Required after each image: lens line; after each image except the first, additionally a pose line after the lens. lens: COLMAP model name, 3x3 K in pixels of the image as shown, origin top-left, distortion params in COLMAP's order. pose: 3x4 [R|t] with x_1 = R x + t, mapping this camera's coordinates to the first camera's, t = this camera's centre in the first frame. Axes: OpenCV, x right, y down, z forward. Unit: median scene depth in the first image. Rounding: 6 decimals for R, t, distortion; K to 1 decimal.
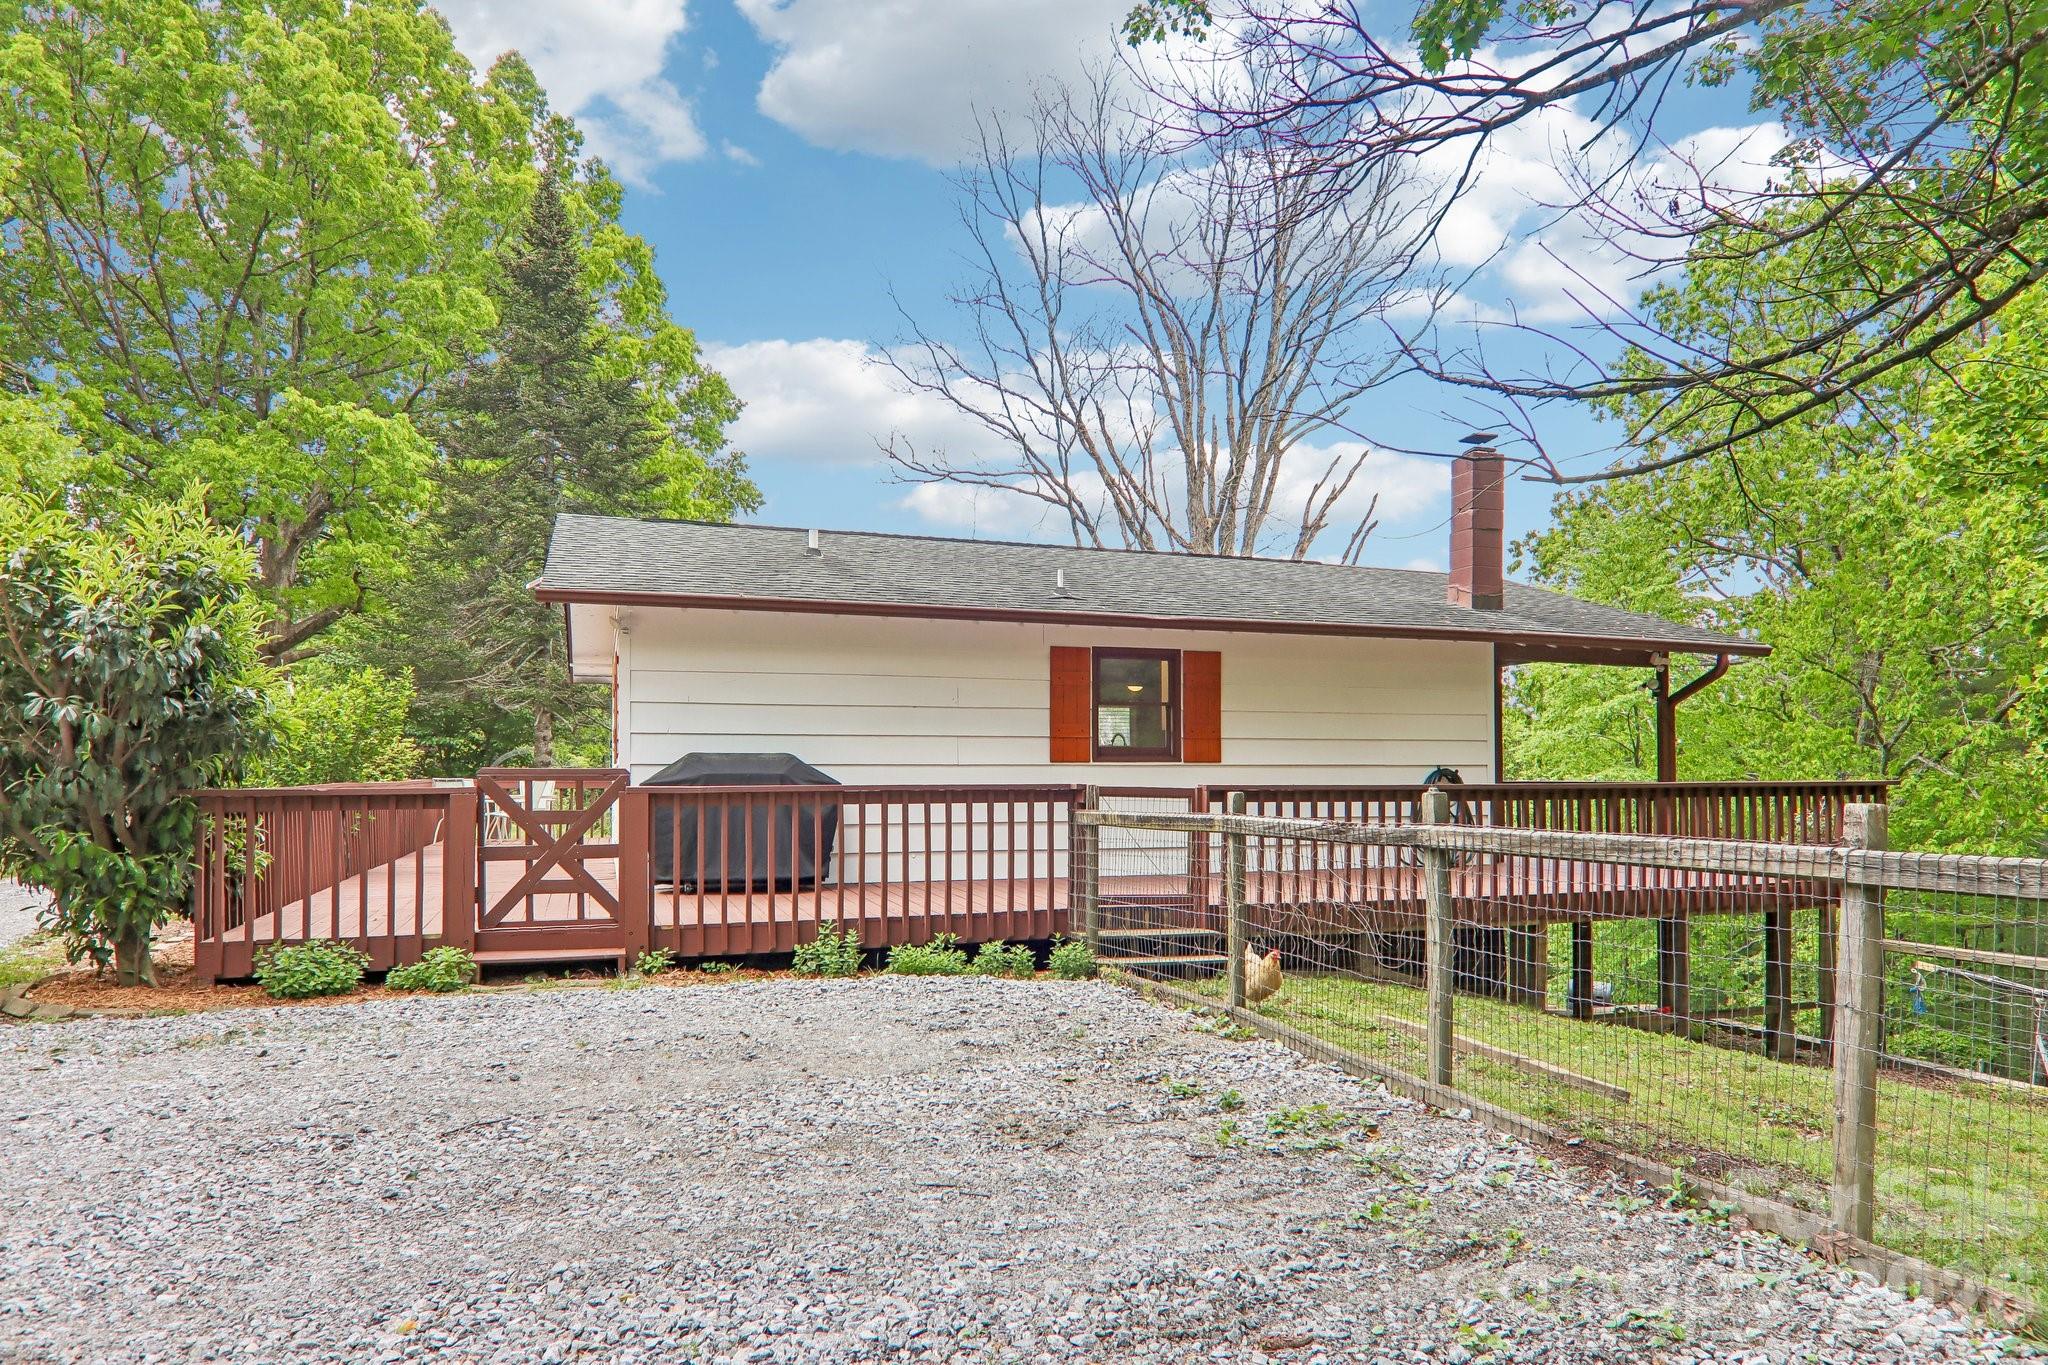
lens RADIAL K [[1237.0, 0, 1024.0], [0, 1237.0, 724.1], [0, 0, 1]] dist [-0.001722, -0.000099]
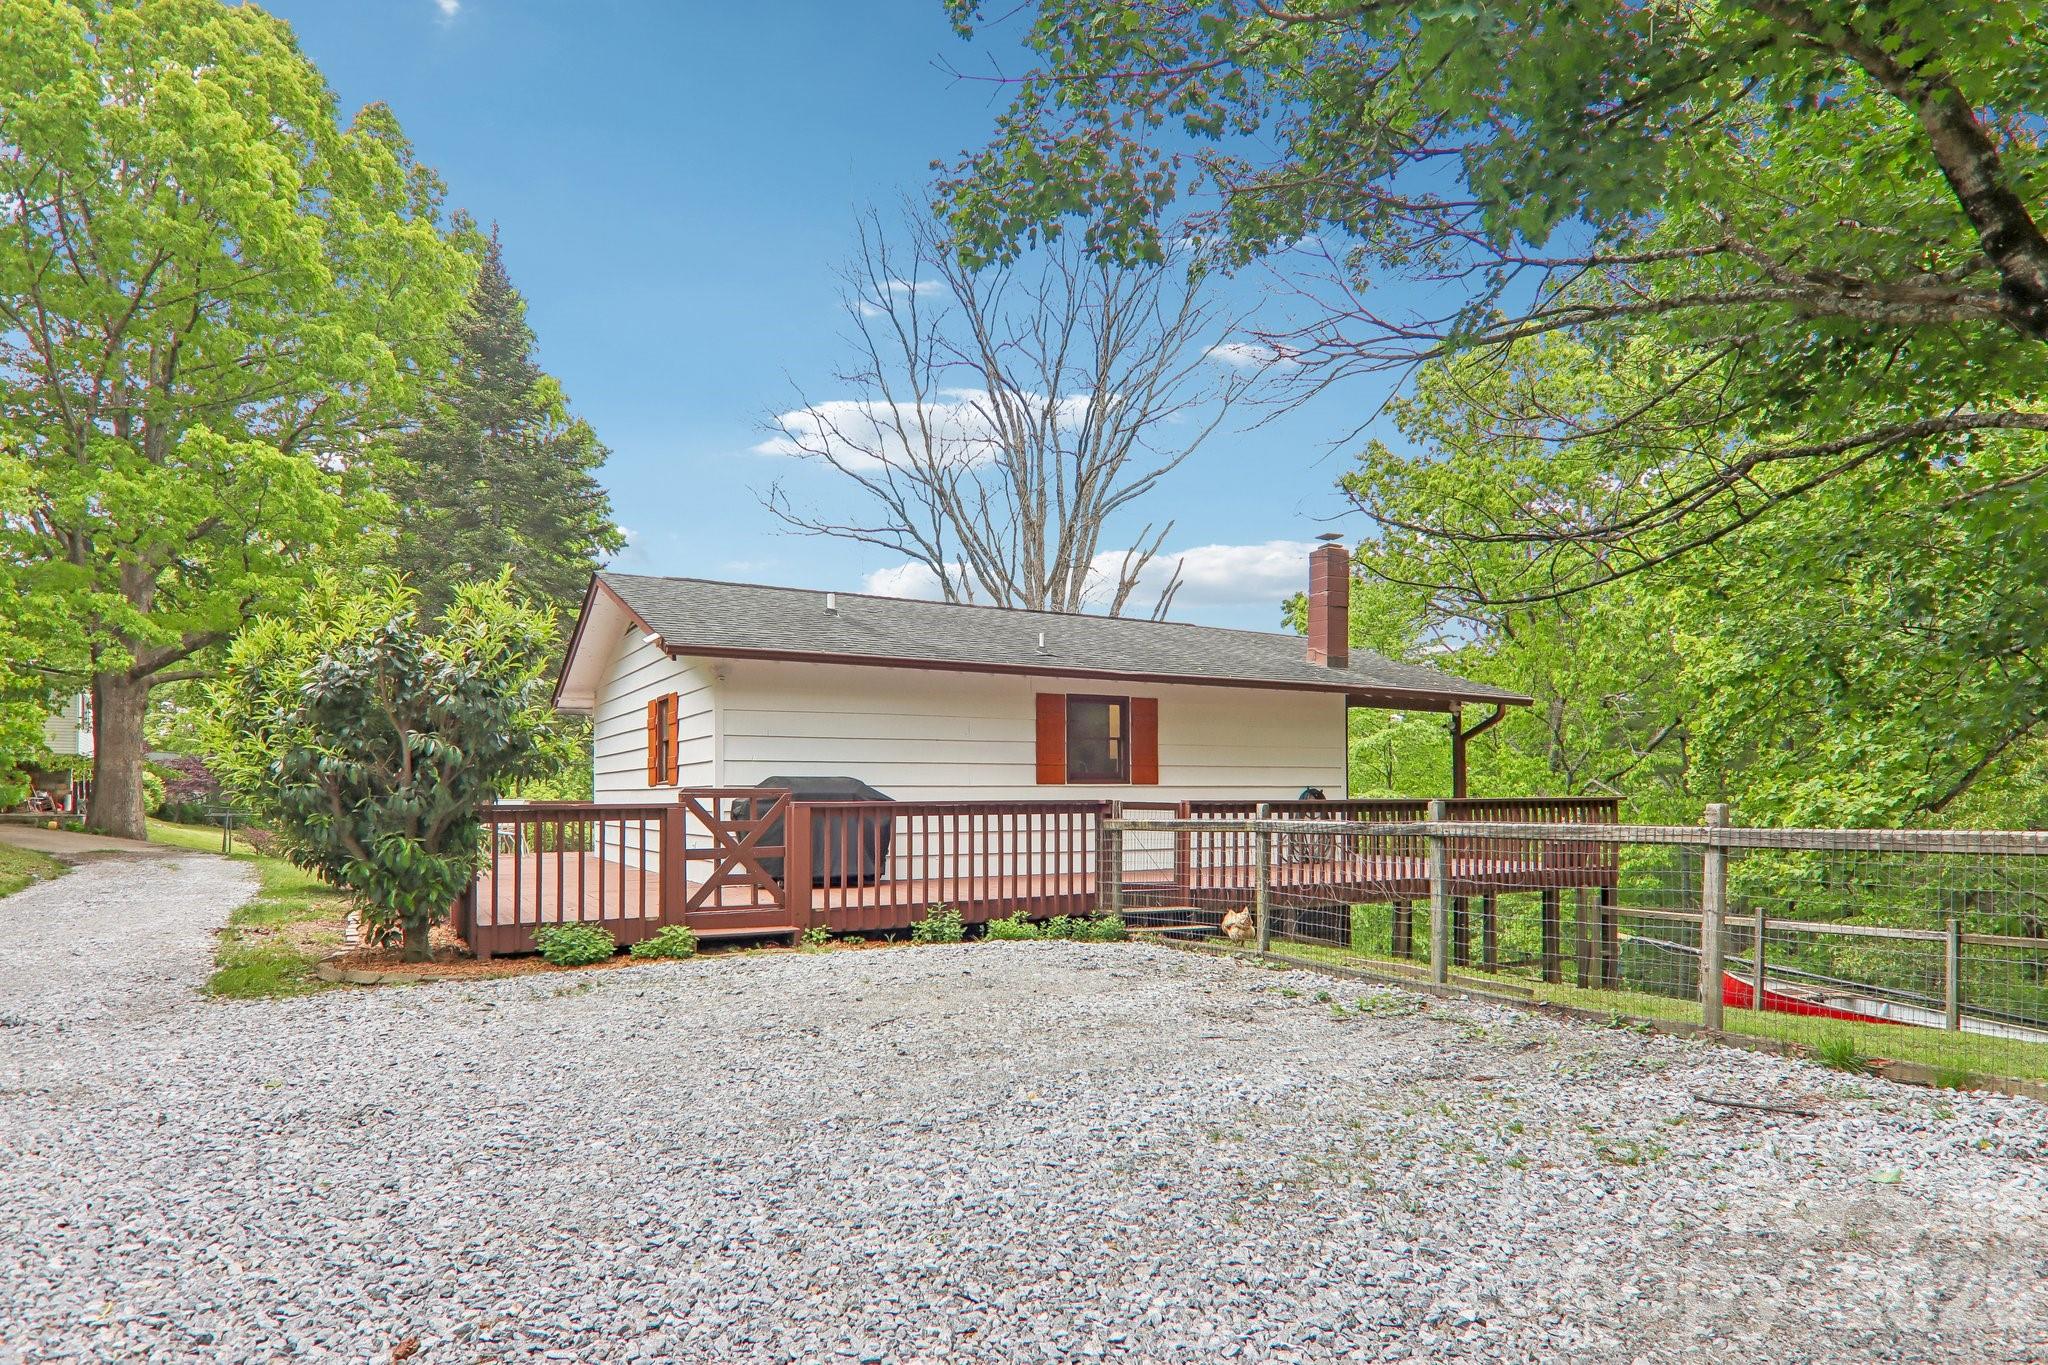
lens RADIAL K [[1131.6, 0, 1034.8], [0, 1131.6, 752.0], [0, 0, 1]] dist [-0.002226, -0.003151]
pose [[0.983131, 0.004087, 0.182856, -0.218200], [-0.004395, 0.999990, 0.001279, -0.004179], [-0.182848, -0.002062, 0.983139, -0.168282]]
